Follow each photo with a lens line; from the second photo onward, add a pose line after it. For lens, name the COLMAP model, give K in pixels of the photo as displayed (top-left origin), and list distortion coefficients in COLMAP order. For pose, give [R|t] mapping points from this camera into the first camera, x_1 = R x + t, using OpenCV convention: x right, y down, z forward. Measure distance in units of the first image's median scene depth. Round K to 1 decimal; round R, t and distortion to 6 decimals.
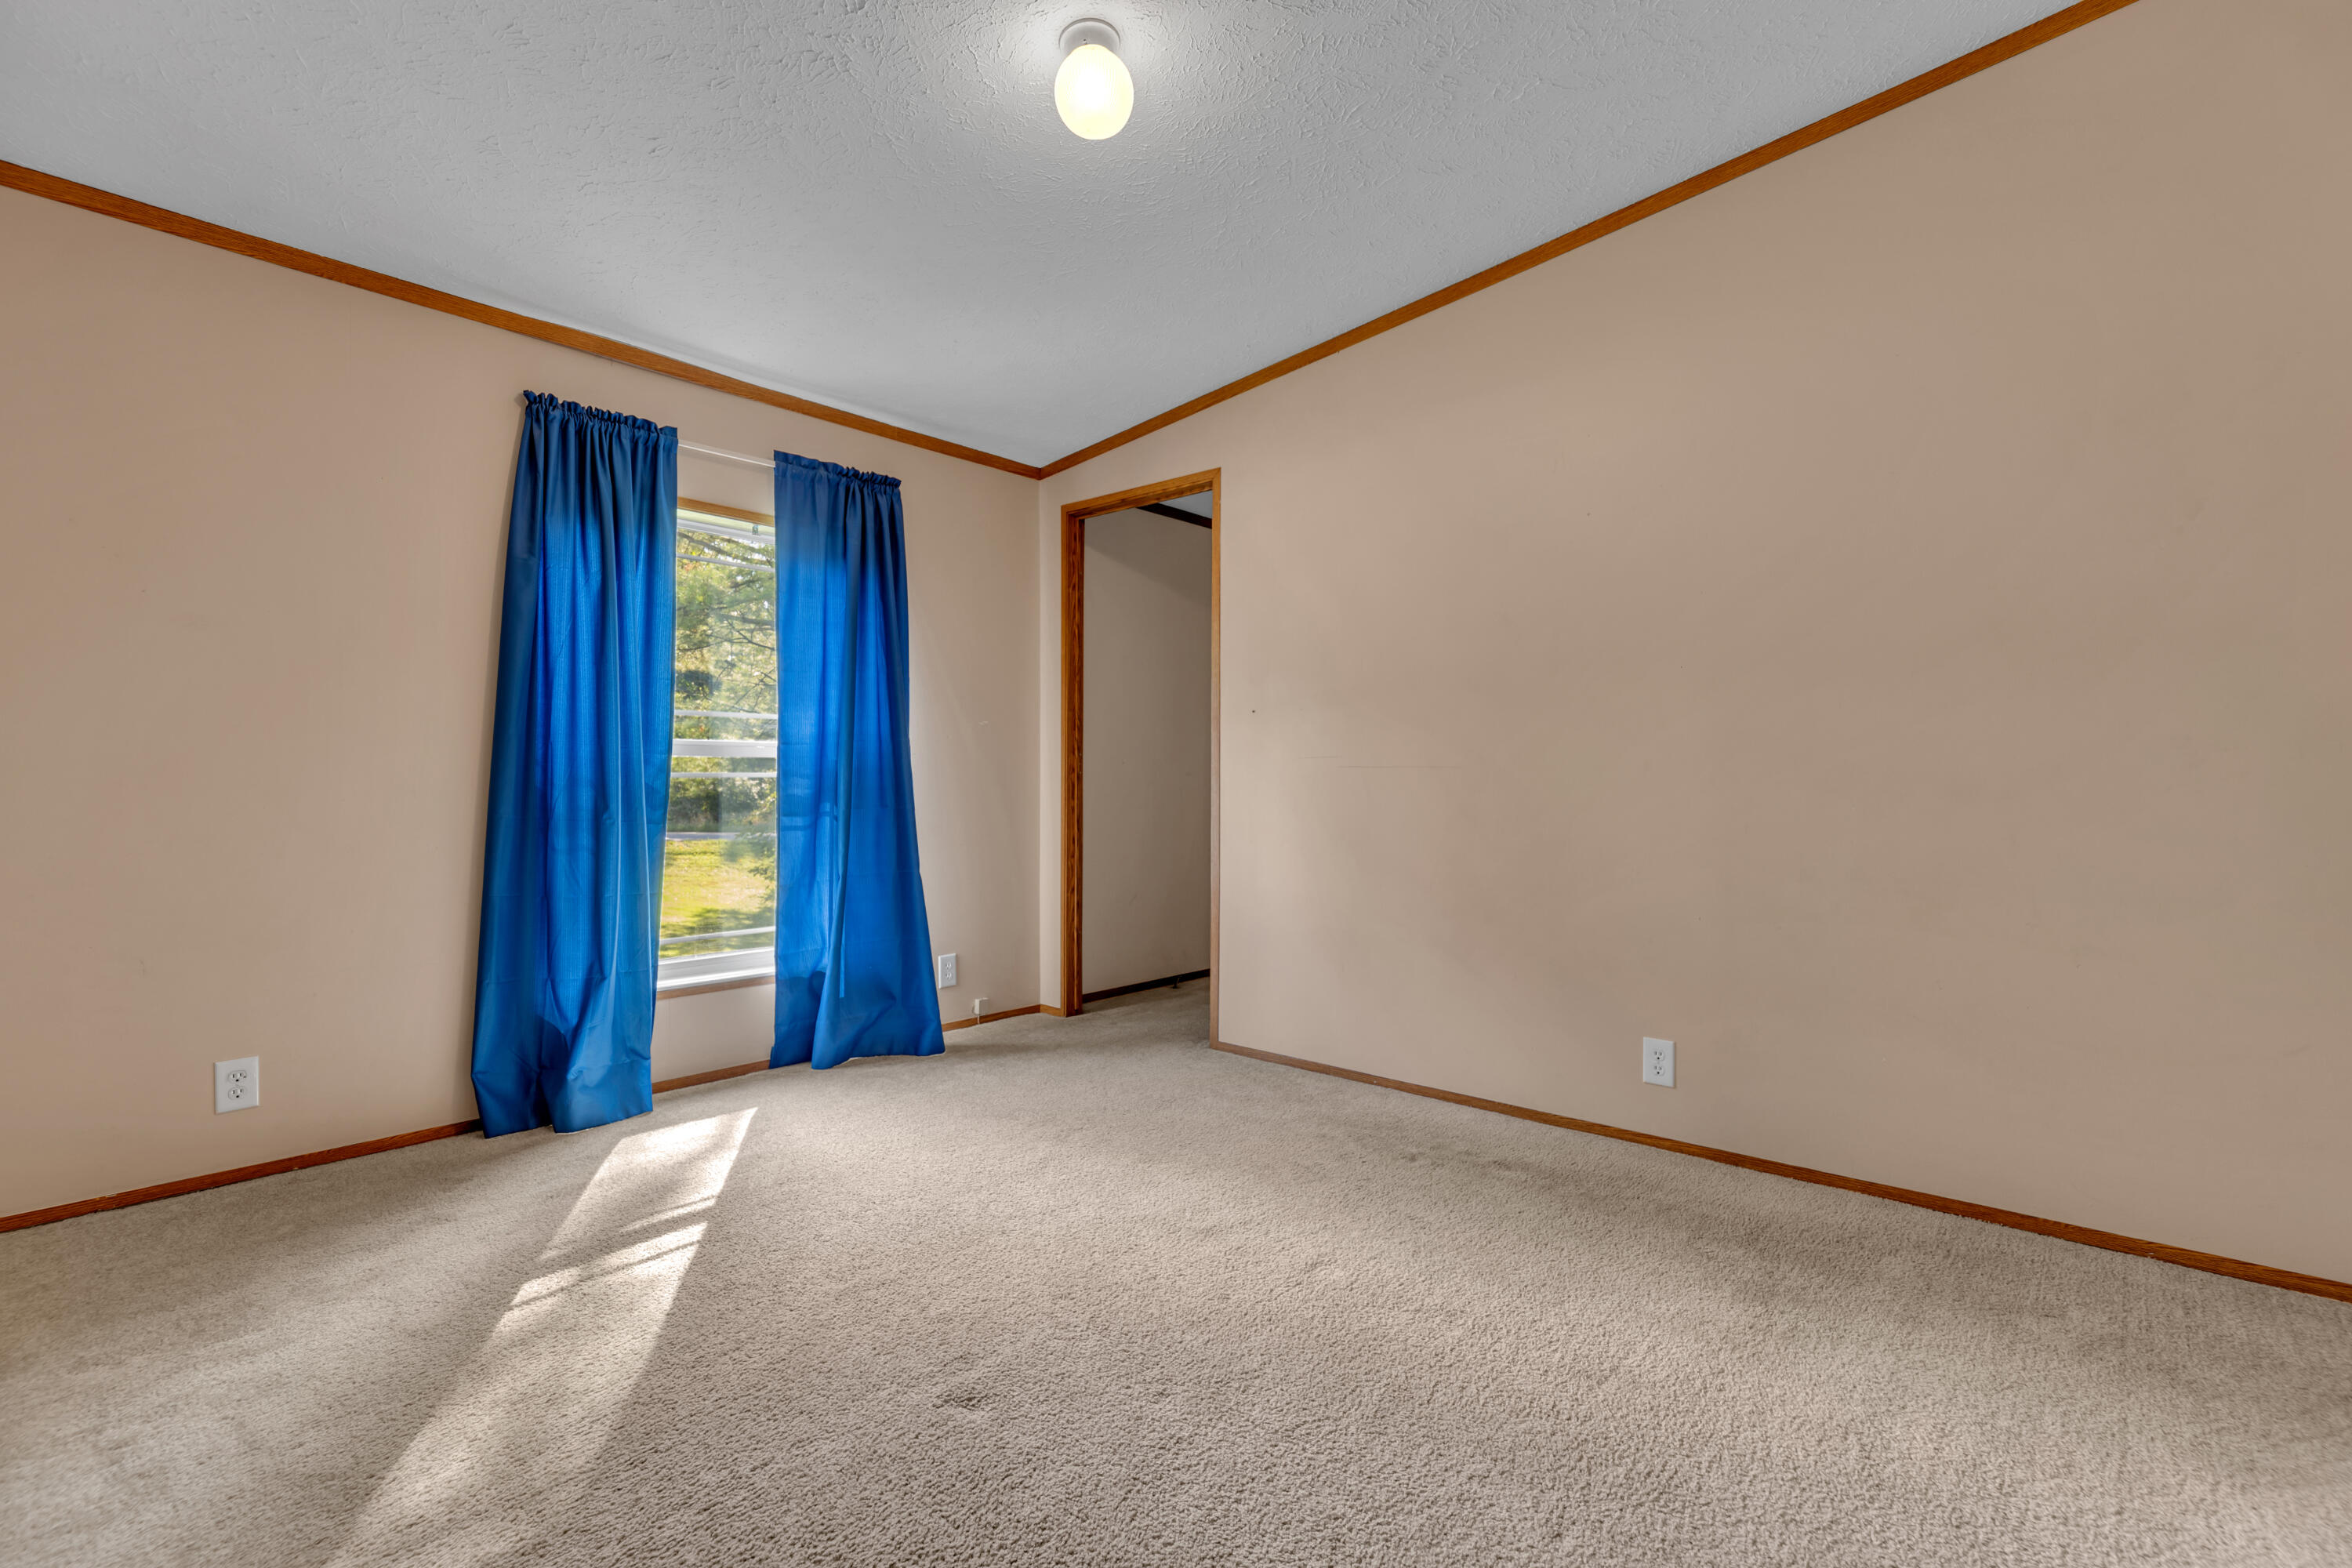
lens RADIAL K [[1062.1, 0, 1176.0], [0, 1062.1, 784.0], [0, 0, 1]] dist [0.000231, 0.000091]
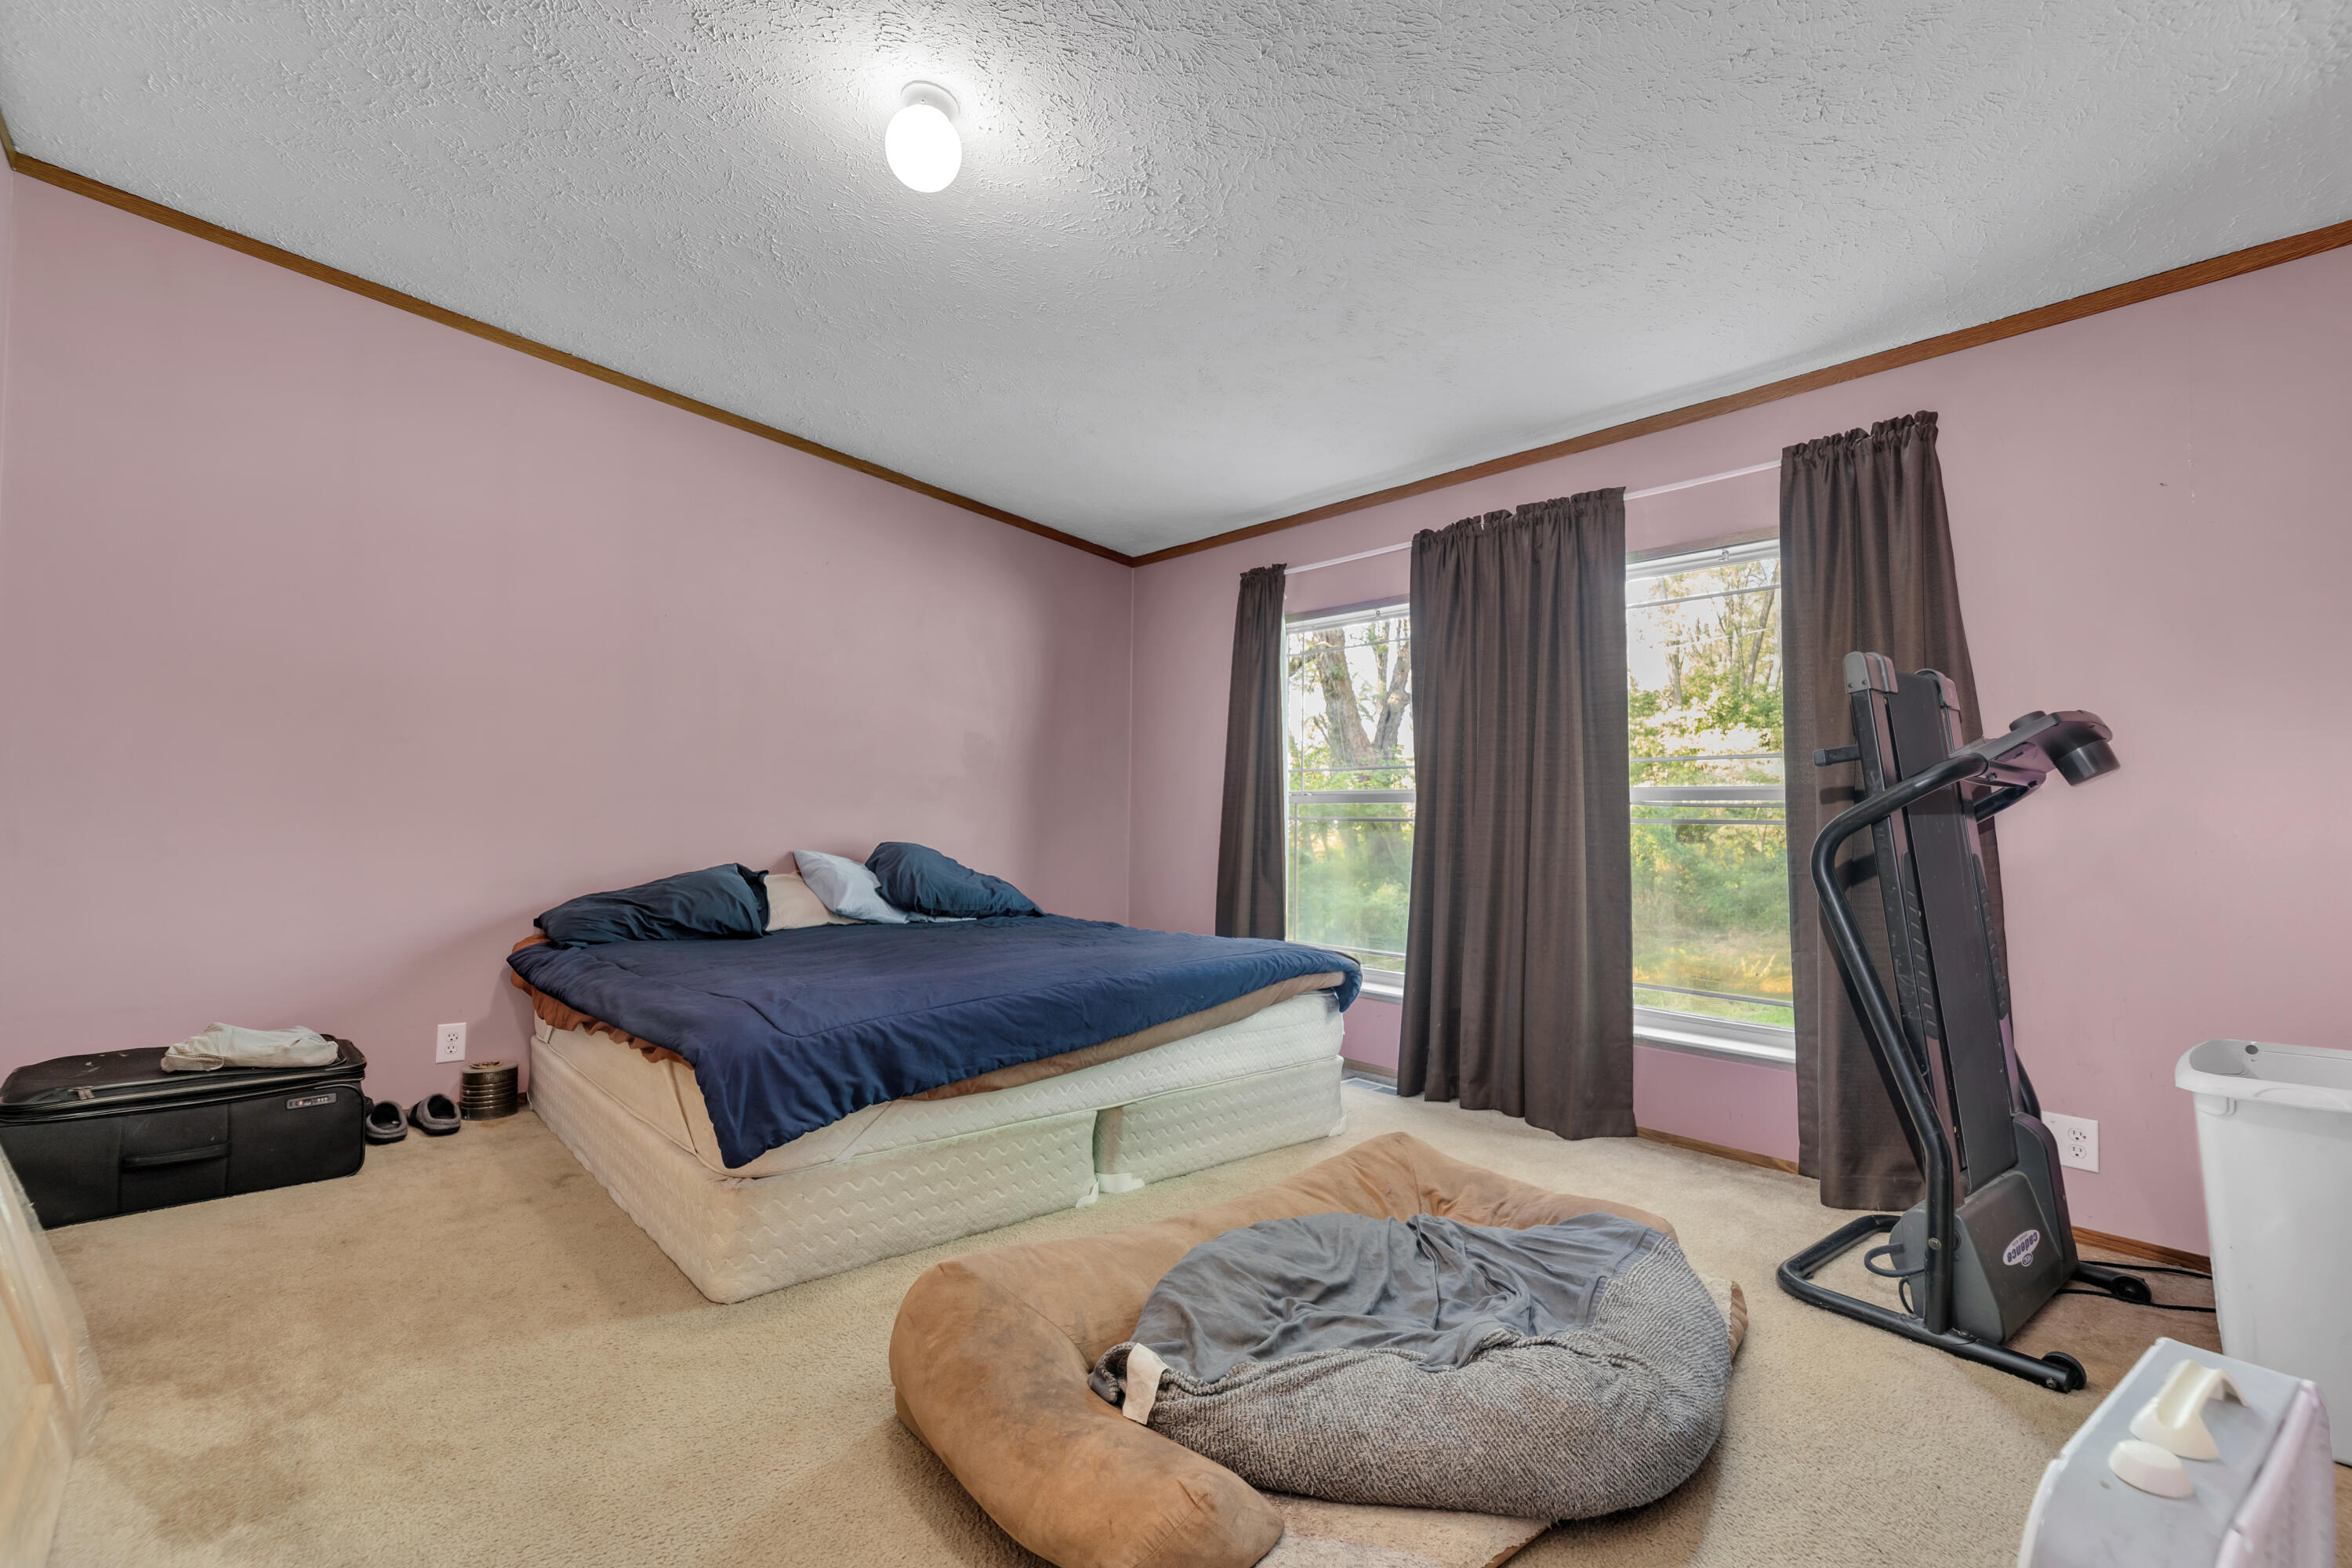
lens RADIAL K [[1062.1, 0, 1176.0], [0, 1062.1, 784.0], [0, 0, 1]] dist [0.000231, 0.000091]
pose [[-0.132479, -0.026668, -0.990827, 0.591964], [-0.018760, 0.999526, -0.024394, -0.013910], [0.991008, 0.015356, -0.132917, 0.704213]]
